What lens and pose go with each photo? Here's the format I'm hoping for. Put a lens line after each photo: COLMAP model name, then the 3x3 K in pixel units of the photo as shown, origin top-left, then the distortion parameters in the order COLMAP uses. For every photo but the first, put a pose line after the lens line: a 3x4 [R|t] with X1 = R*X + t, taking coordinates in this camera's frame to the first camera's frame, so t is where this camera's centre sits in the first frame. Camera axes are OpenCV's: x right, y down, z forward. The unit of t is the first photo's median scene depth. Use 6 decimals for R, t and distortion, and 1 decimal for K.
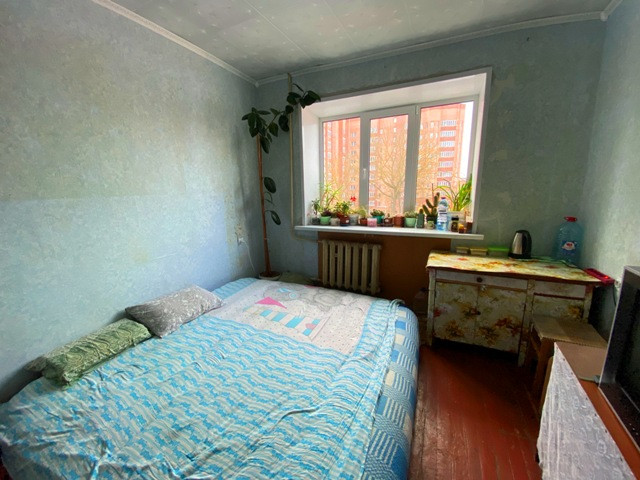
lens RADIAL K [[259.3, 0, 320.0], [0, 259.3, 240.0], [0, 0, 1]] dist [0.037402, -0.028430]
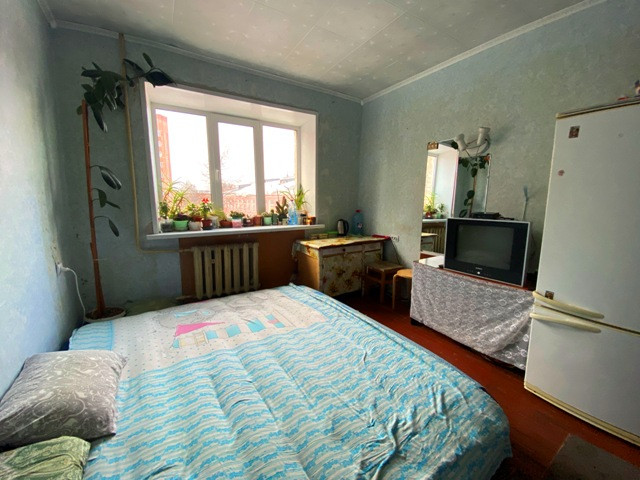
lens RADIAL K [[259.3, 0, 320.0], [0, 259.3, 240.0], [0, 0, 1]] dist [0.037402, -0.028430]
pose [[0.526592, -0.114562, 0.842364, -0.598625], [0.154002, 0.987339, 0.038007, 0.009452], [-0.836053, 0.109712, 0.537568, 0.221404]]
